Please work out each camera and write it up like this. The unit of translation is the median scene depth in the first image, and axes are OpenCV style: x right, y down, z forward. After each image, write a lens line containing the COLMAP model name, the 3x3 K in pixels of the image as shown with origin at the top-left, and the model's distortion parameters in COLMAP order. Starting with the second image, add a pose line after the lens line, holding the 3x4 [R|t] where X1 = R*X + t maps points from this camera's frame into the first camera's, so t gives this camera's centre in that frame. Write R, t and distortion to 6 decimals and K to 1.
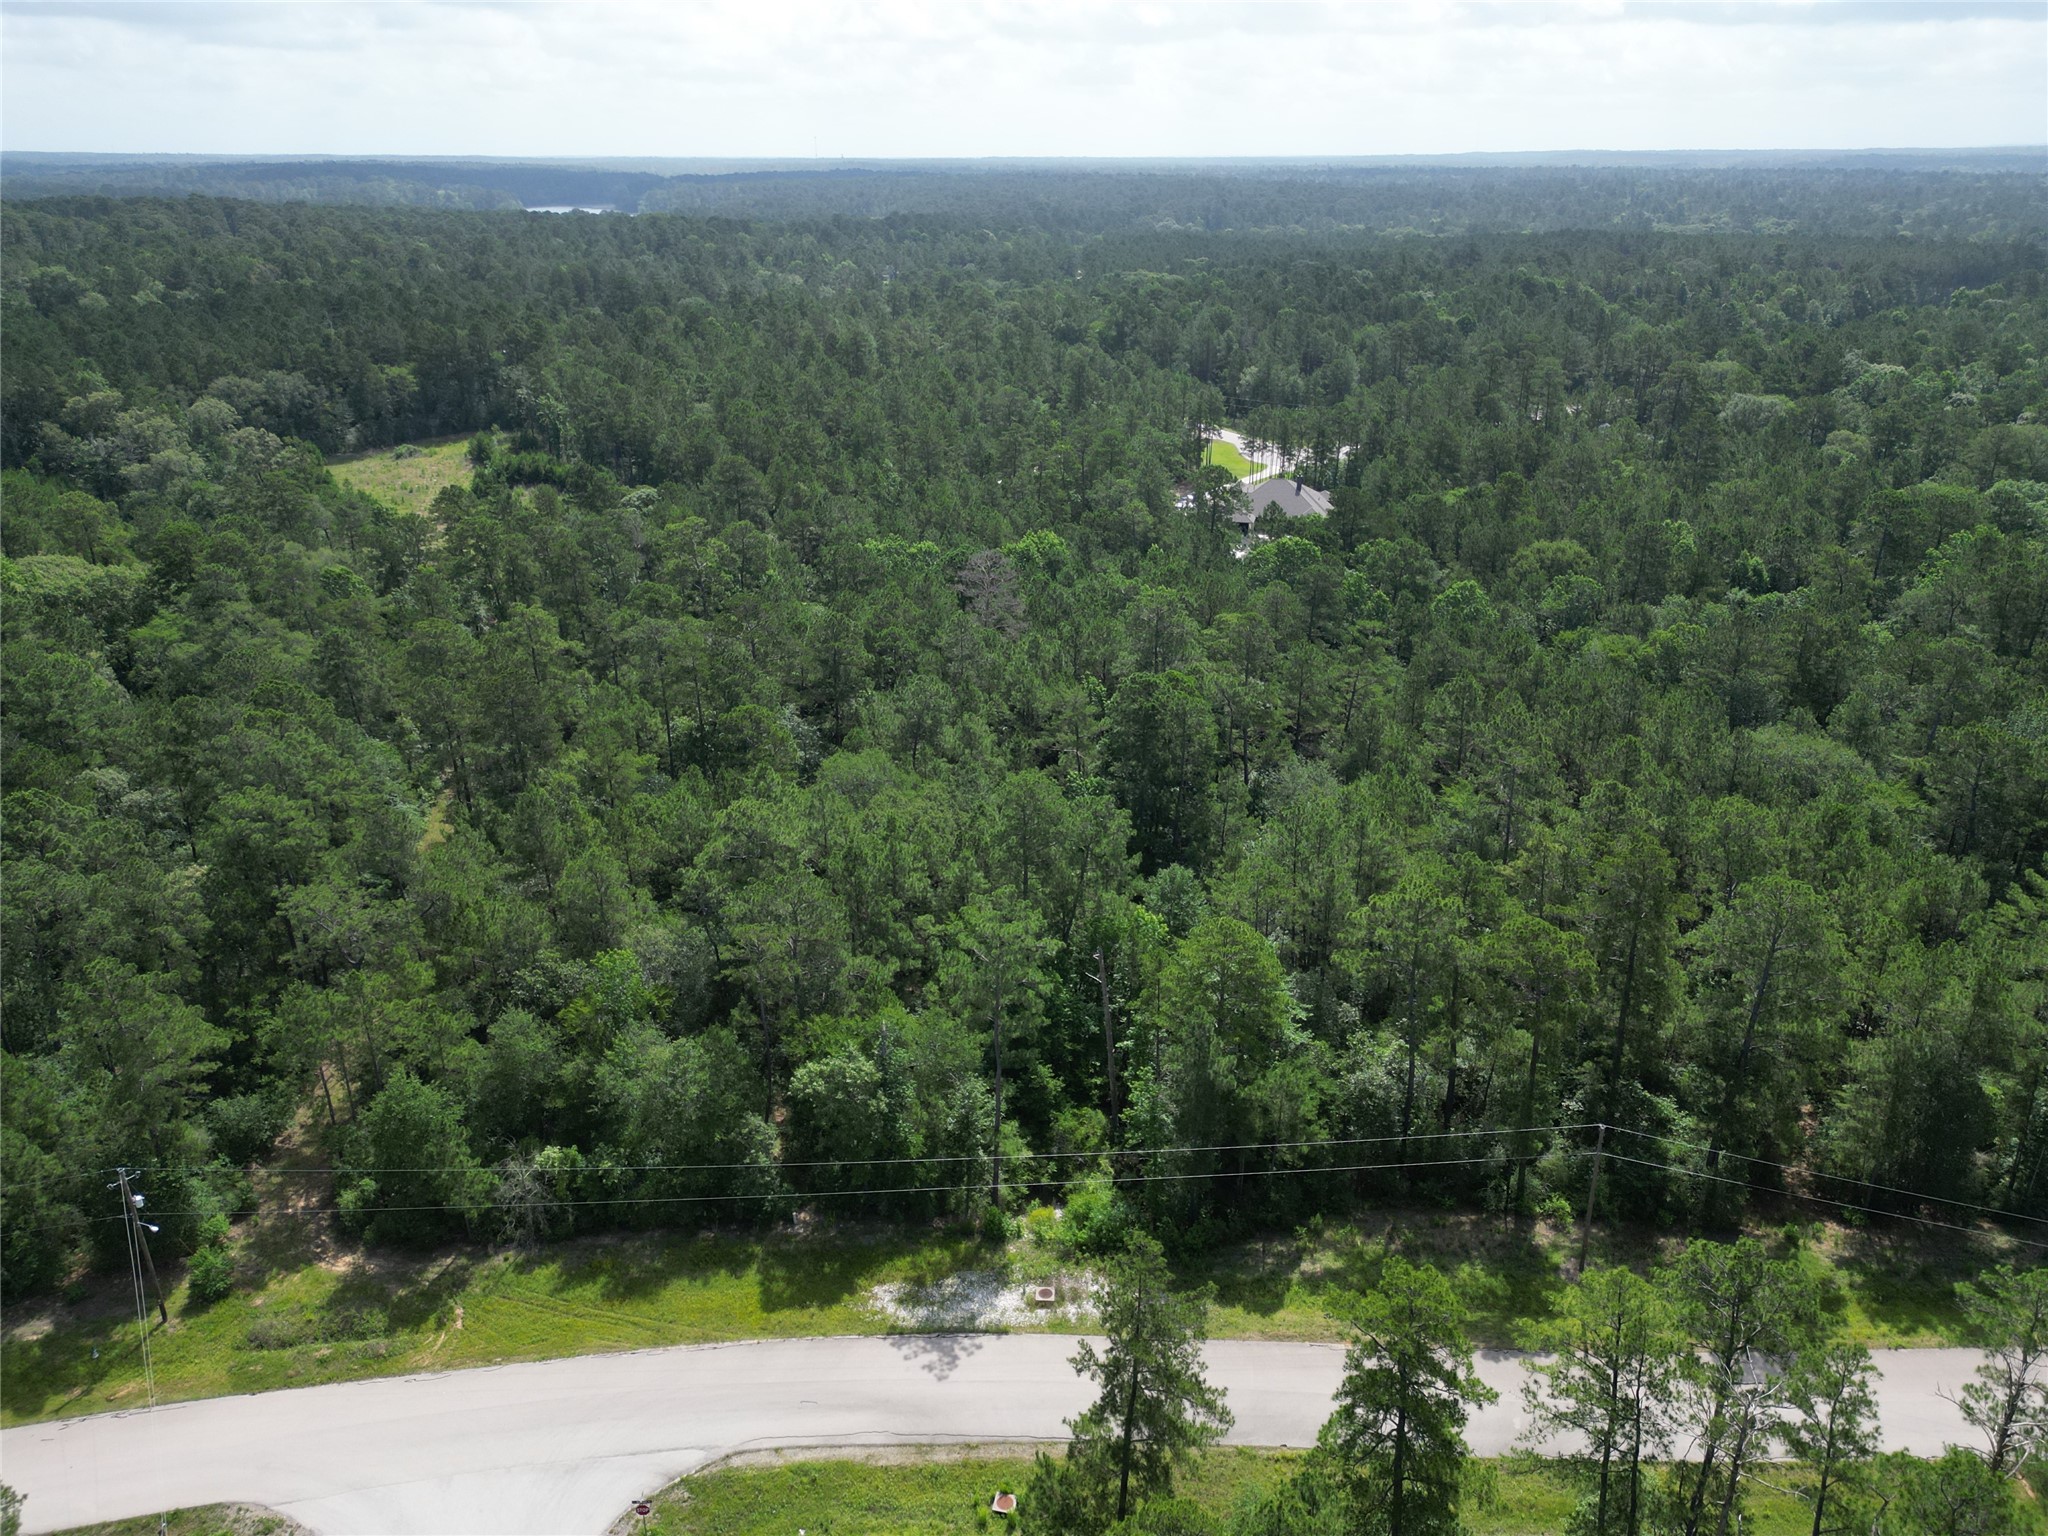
lens RADIAL K [[1431.7, 0, 1021.4], [0, 1431.7, 764.0], [0, 0, 1]] dist [0.072868, -0.067331]
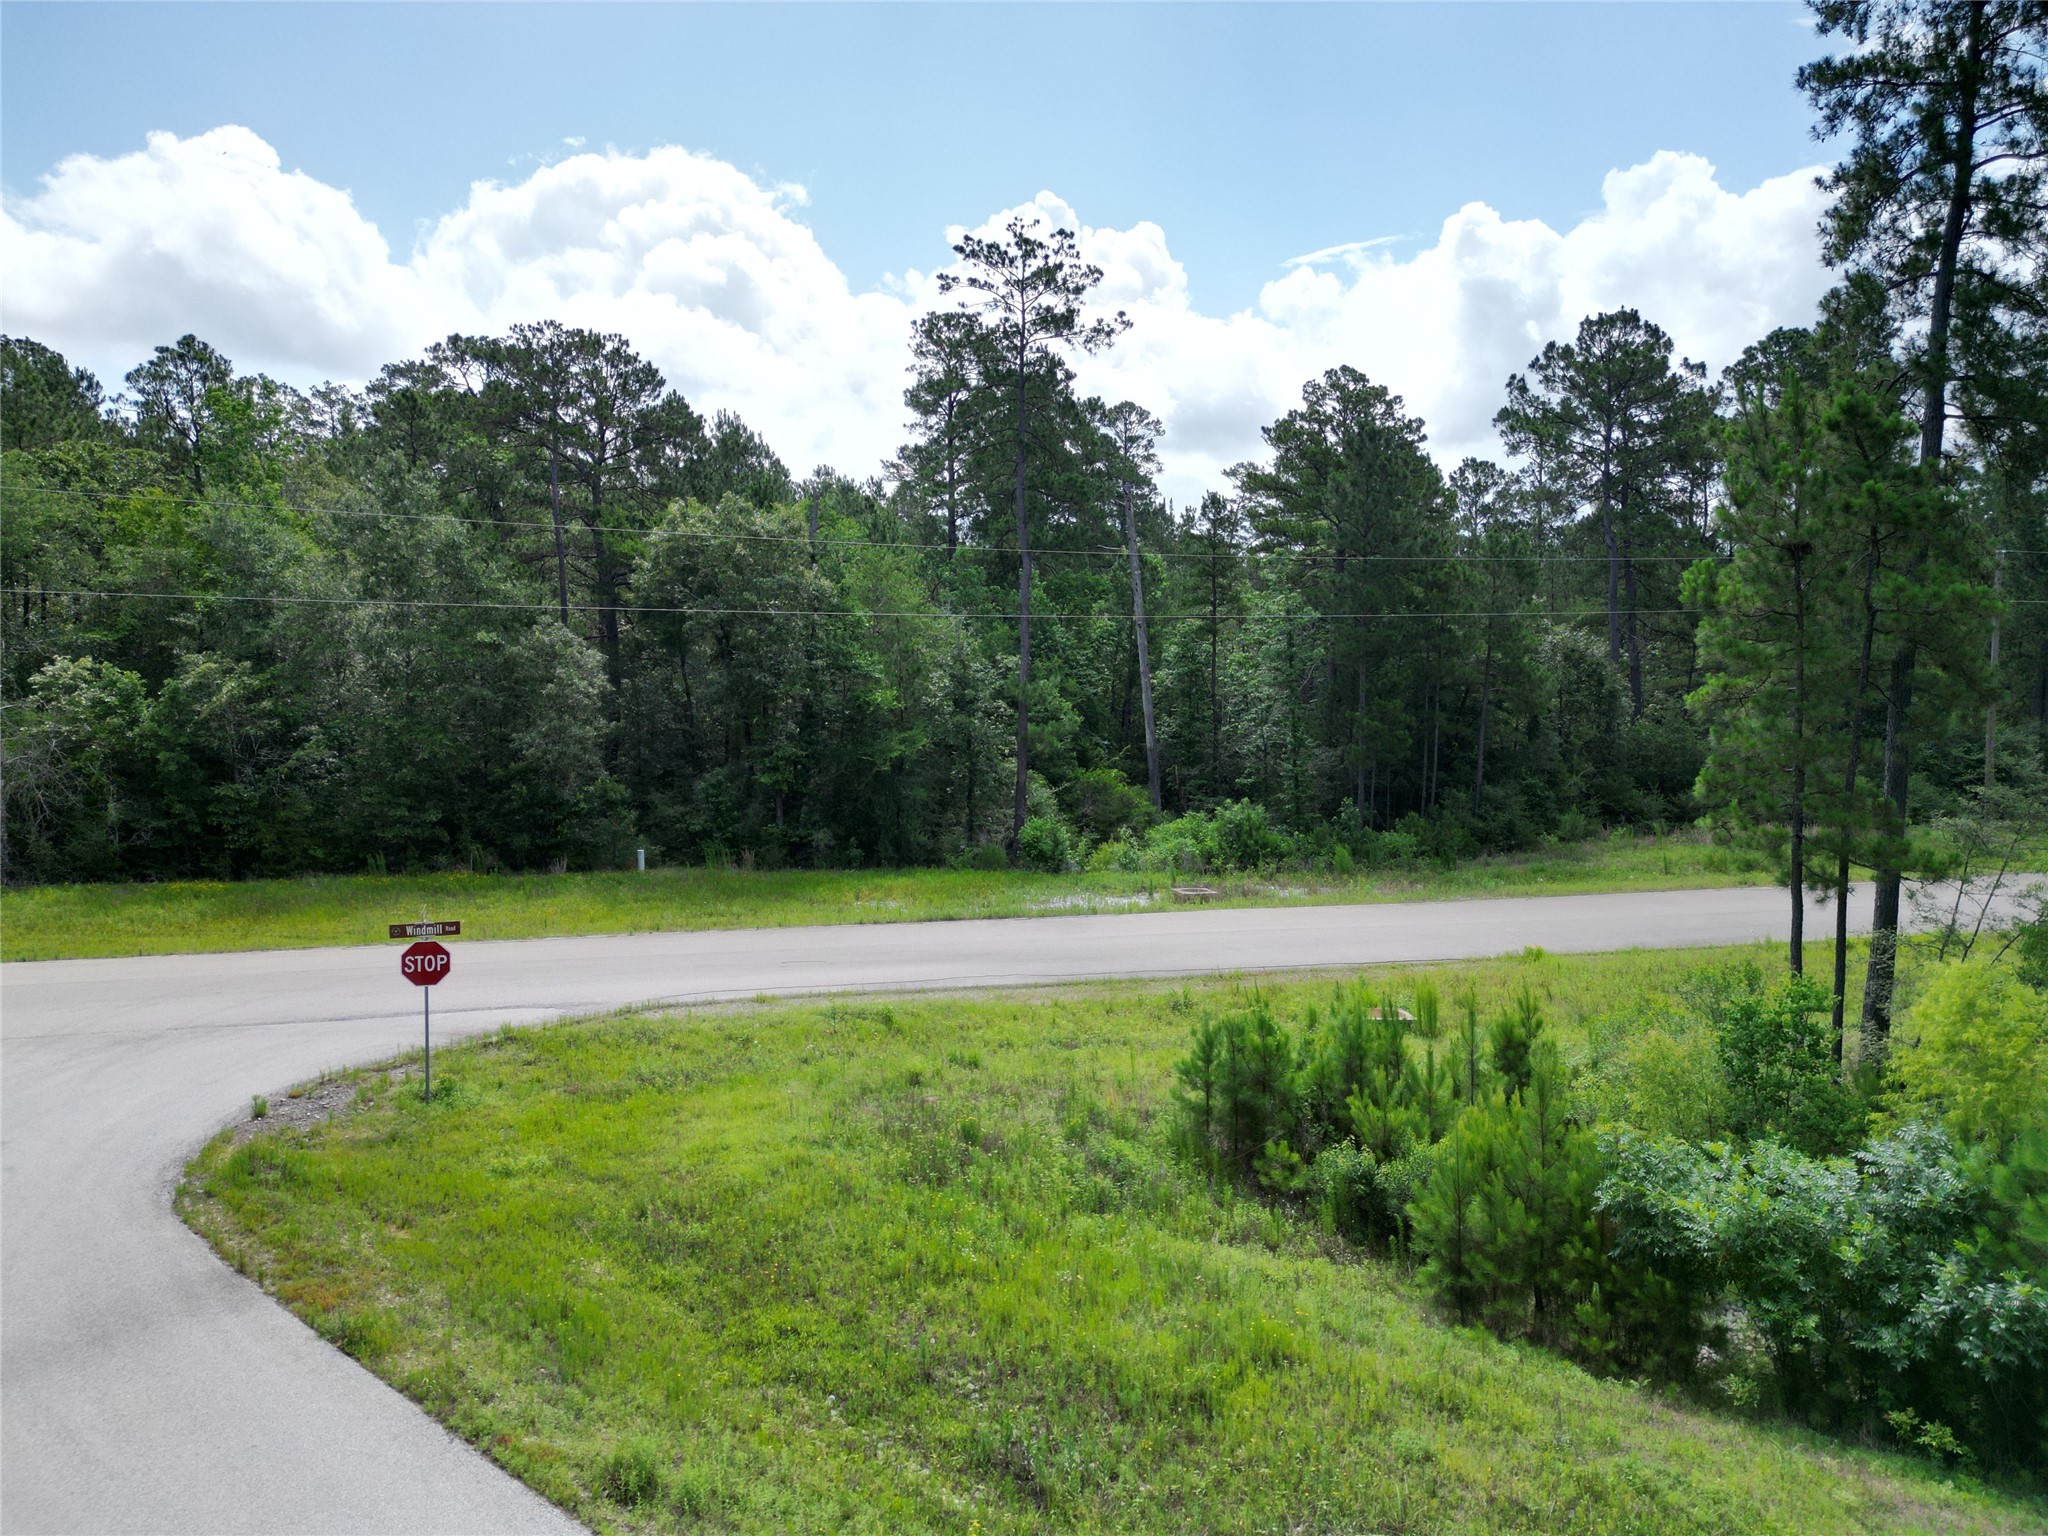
lens RADIAL K [[1431.7, 0, 1021.4], [0, 1431.7, 764.0], [0, 0, 1]] dist [0.072868, -0.067331]
pose [[0.957395, -0.013985, 0.288442, -0.176793], [0.103019, 0.949648, -0.295898, 0.448898], [-0.269780, 0.313006, 0.910629, 0.528165]]
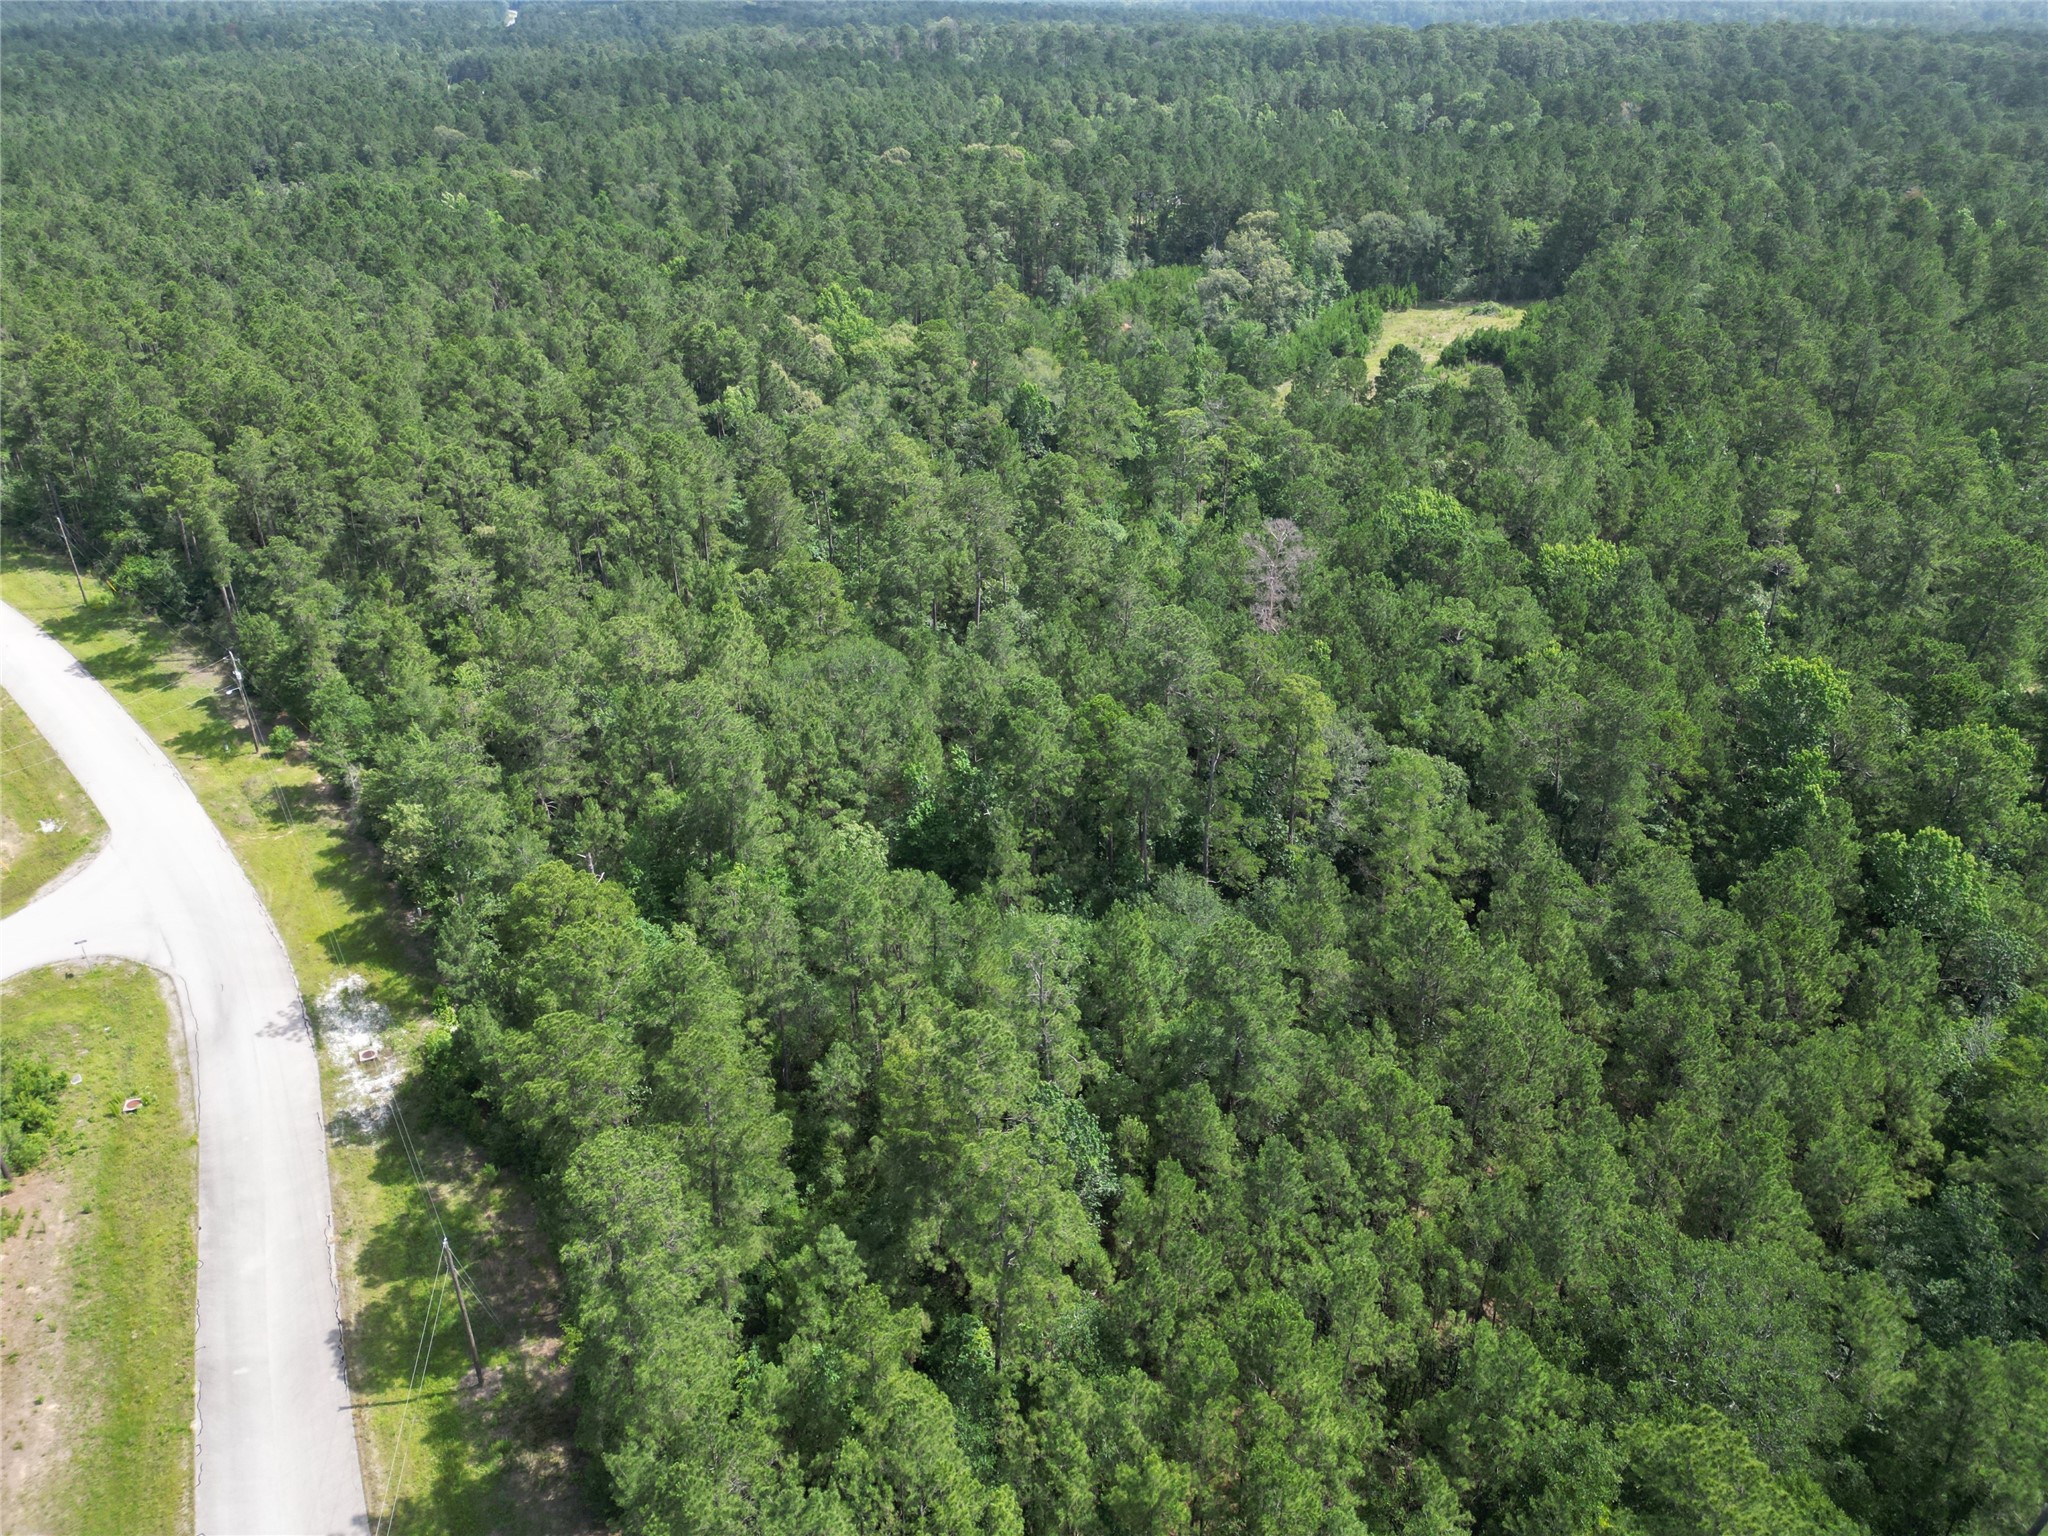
lens RADIAL K [[1431.7, 0, 1021.4], [0, 1431.7, 764.0], [0, 0, 1]] dist [0.072868, -0.067331]
pose [[0.484996, 0.421398, -0.766291, 1.043076], [-0.339824, 0.898198, 0.278856, -0.344236], [0.805790, 0.125160, 0.578824, 0.687175]]
